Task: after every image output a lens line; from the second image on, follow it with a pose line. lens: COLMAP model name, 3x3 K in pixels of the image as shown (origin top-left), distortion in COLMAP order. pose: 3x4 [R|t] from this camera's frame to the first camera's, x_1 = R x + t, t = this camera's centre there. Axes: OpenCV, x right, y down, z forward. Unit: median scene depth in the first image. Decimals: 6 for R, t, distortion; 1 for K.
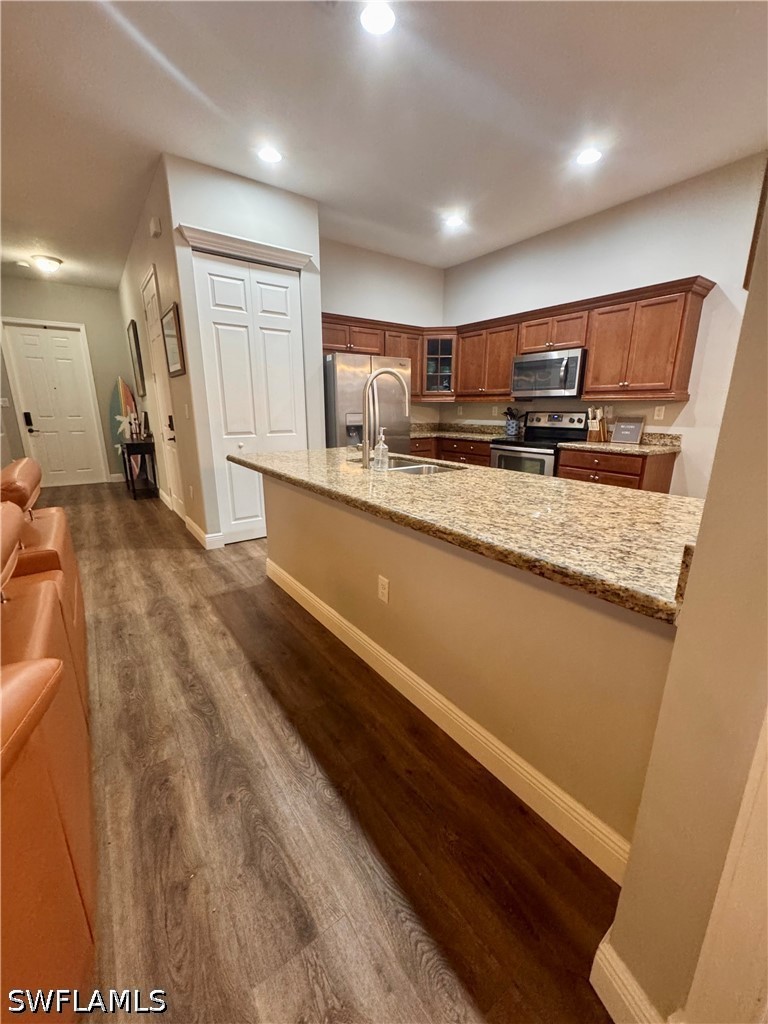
lens RADIAL K [[409.6, 0, 385.4], [0, 409.6, 514.4], [0, 0, 1]] dist [-0.002281, 0.000554]
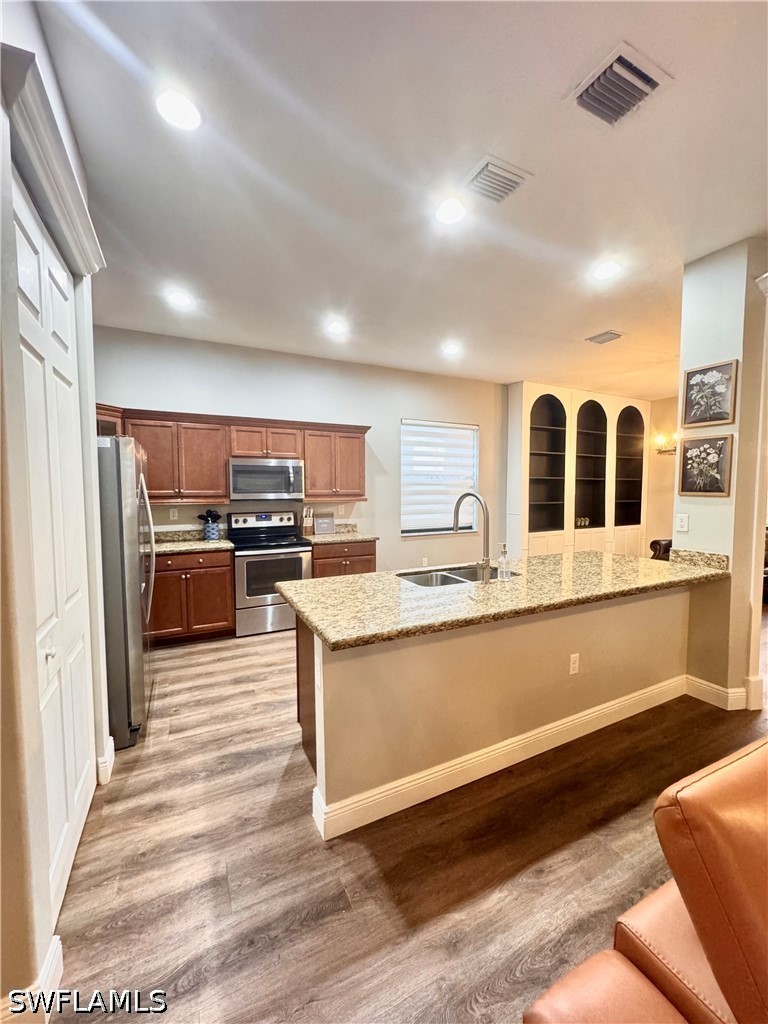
lens RADIAL K [[409.6, 0, 385.4], [0, 409.6, 514.4], [0, 0, 1]] dist [-0.002281, 0.000554]
pose [[0.161812, -0.065450, 0.984649, -0.605324], [0.252744, 0.967266, 0.022760, -0.203775], [-0.953907, 0.245181, 0.173057, 0.559920]]
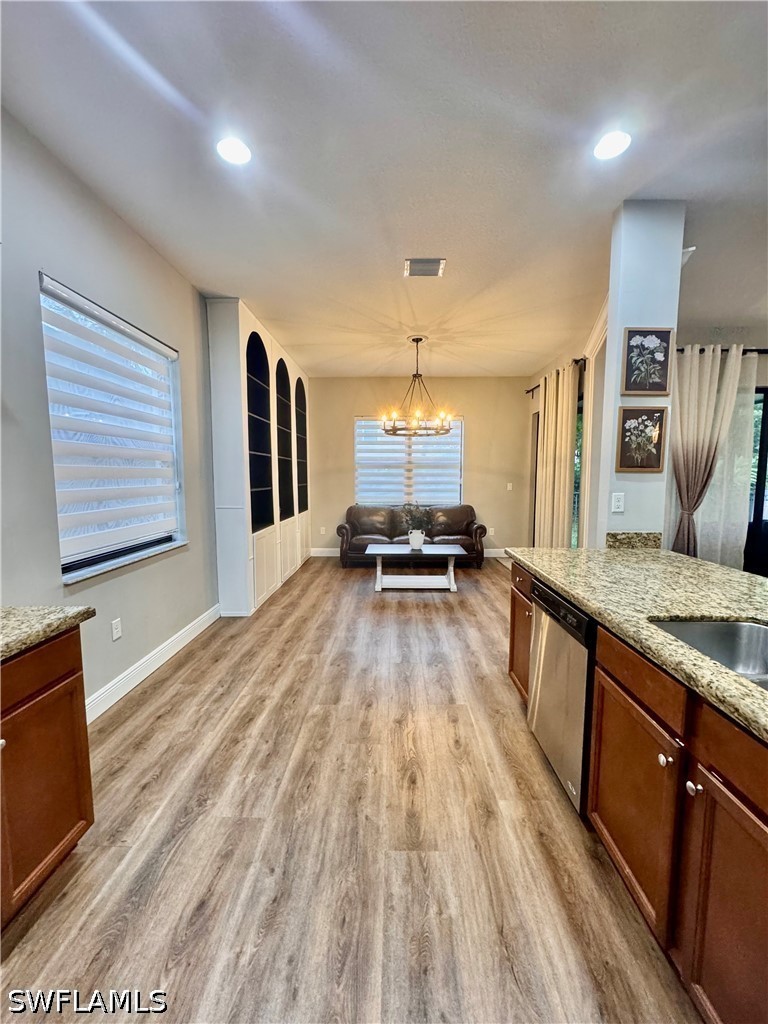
lens RADIAL K [[409.6, 0, 385.4], [0, 409.6, 514.4], [0, 0, 1]] dist [-0.002281, 0.000554]
pose [[-0.797736, -0.061239, 0.599890, 0.084729], [0.151877, 0.942354, 0.298166, -0.269970], [-0.583567, 0.328967, -0.742448, 0.882657]]
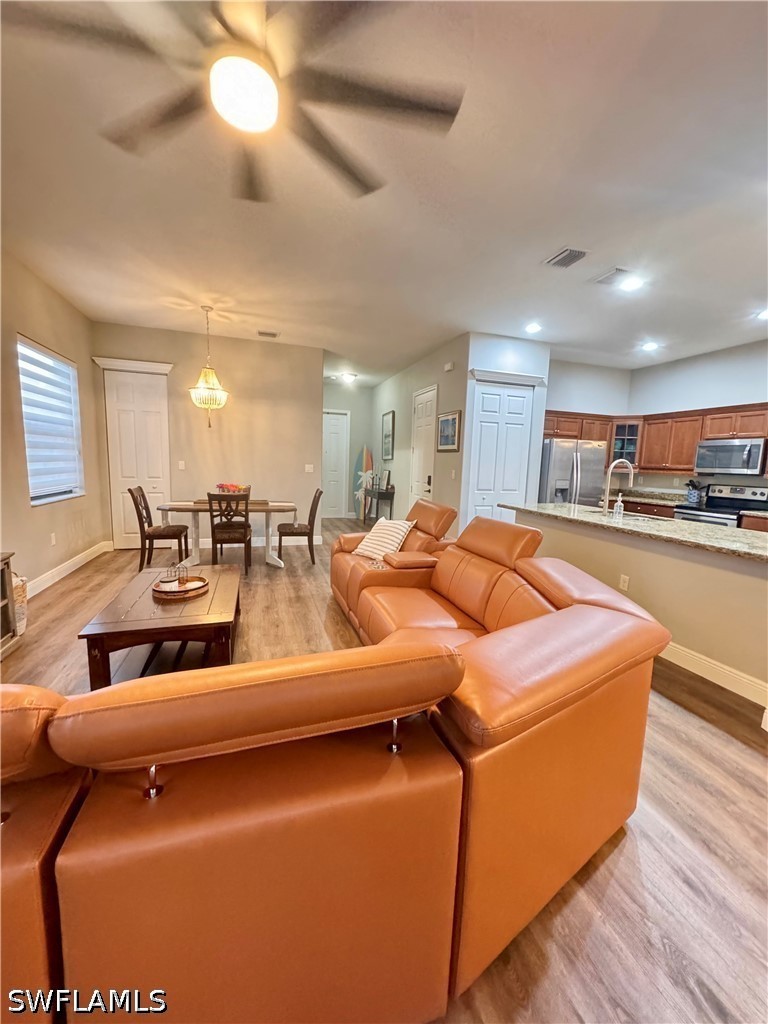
lens RADIAL K [[409.6, 0, 385.4], [0, 409.6, 514.4], [0, 0, 1]] dist [-0.002281, 0.000554]
pose [[0.949661, 0.070517, -0.305238, -0.213719], [-0.111061, 0.986837, -0.117552, 0.097910], [0.292931, 0.145534, 0.944993, -0.467803]]
